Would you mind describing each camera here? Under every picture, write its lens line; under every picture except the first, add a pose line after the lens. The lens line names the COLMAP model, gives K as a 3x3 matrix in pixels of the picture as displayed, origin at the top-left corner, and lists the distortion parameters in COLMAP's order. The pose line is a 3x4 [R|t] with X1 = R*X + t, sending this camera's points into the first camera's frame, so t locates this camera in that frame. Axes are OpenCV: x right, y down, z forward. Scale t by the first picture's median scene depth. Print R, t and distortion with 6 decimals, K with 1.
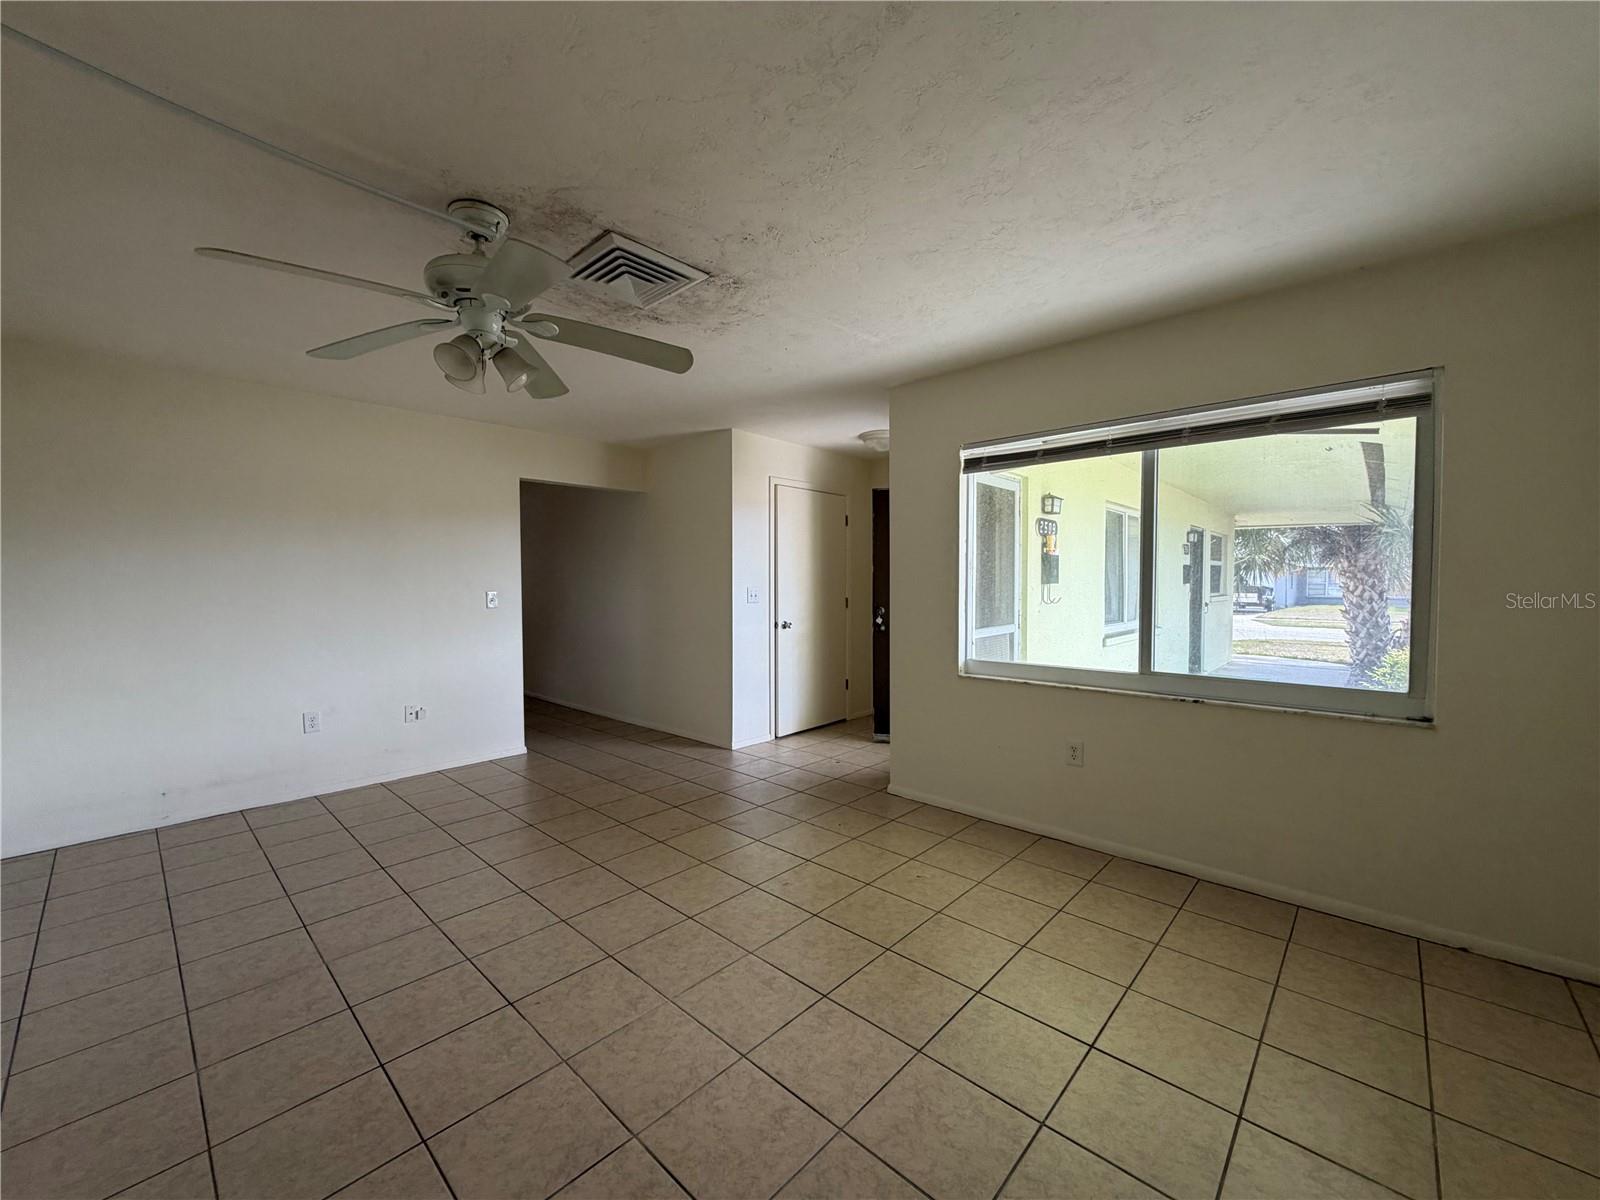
lens RADIAL K [[633.9, 0, 795.9], [0, 633.9, 600.7], [0, 0, 1]] dist [0.000880, -0.000085]
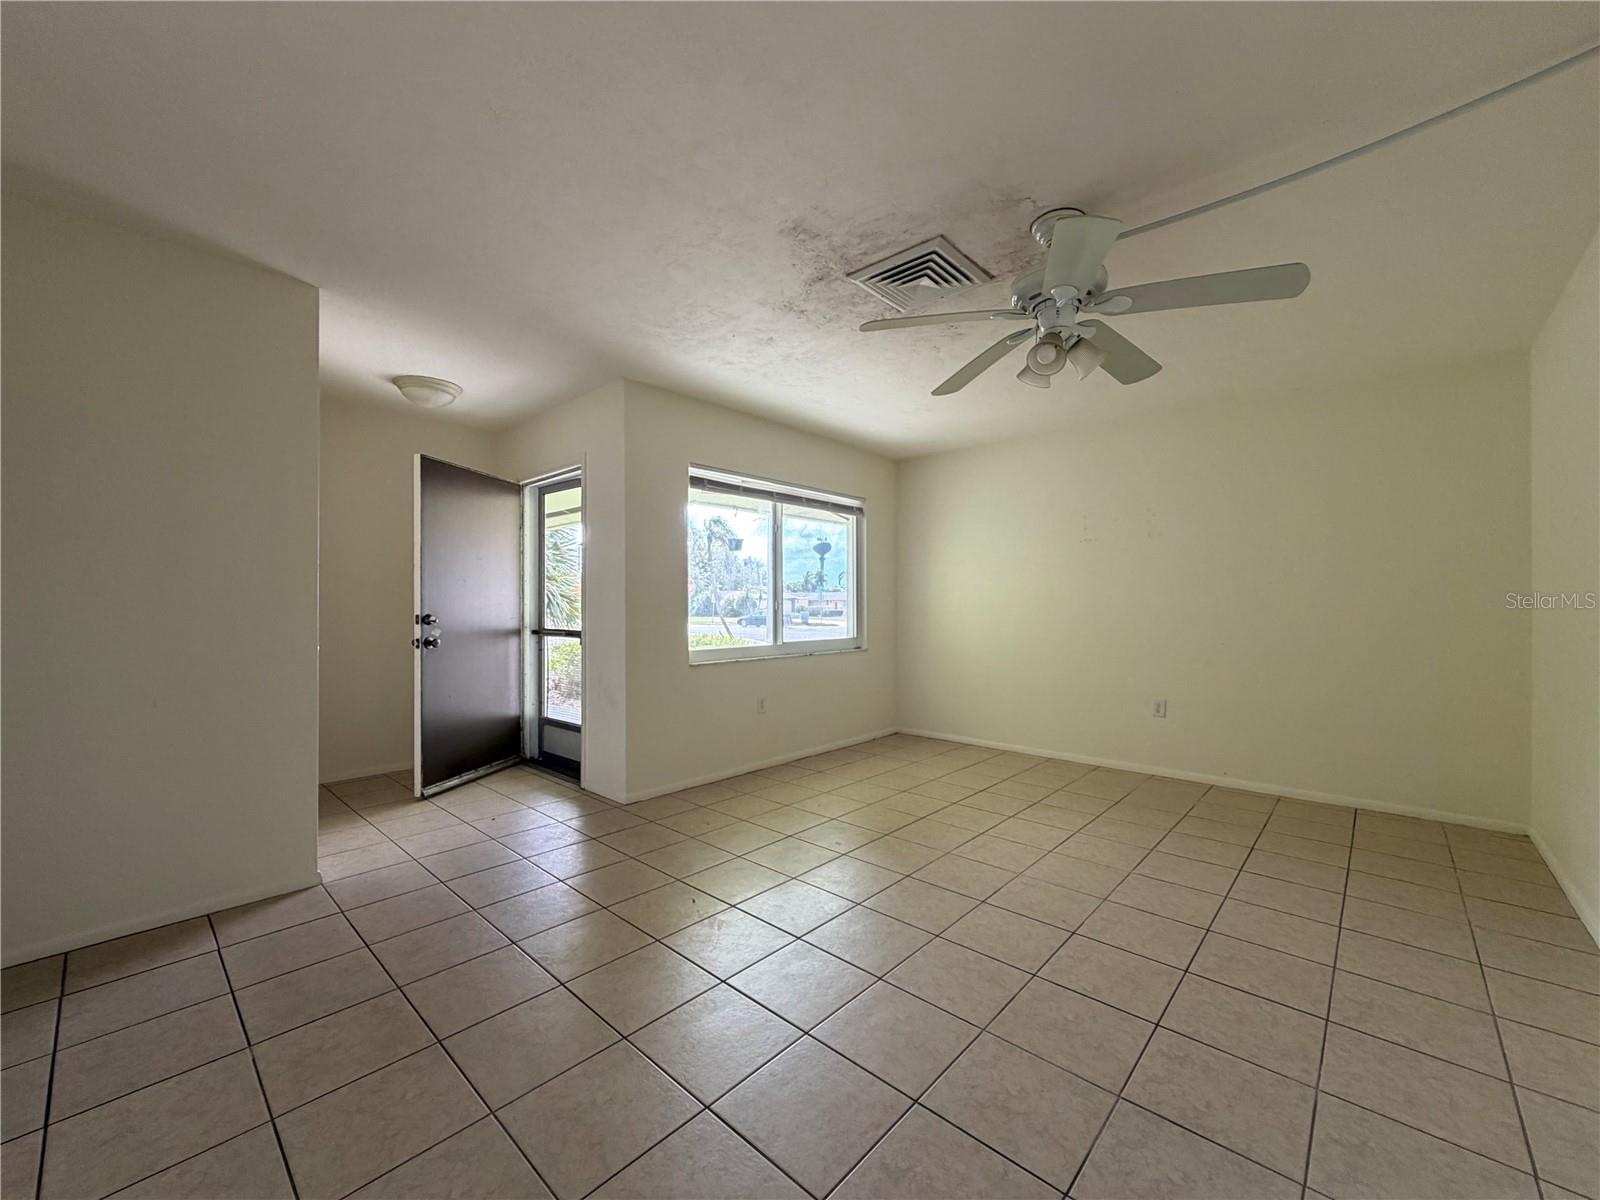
lens RADIAL K [[633.9, 0, 795.9], [0, 633.9, 600.1], [0, 0, 1]] dist [0.000880, -0.000085]
pose [[-0.005837, 0.007755, 0.999953, -1.074097], [0.027644, 0.999589, -0.007591, 0.020471], [-0.999601, 0.027599, -0.006049, 1.005204]]
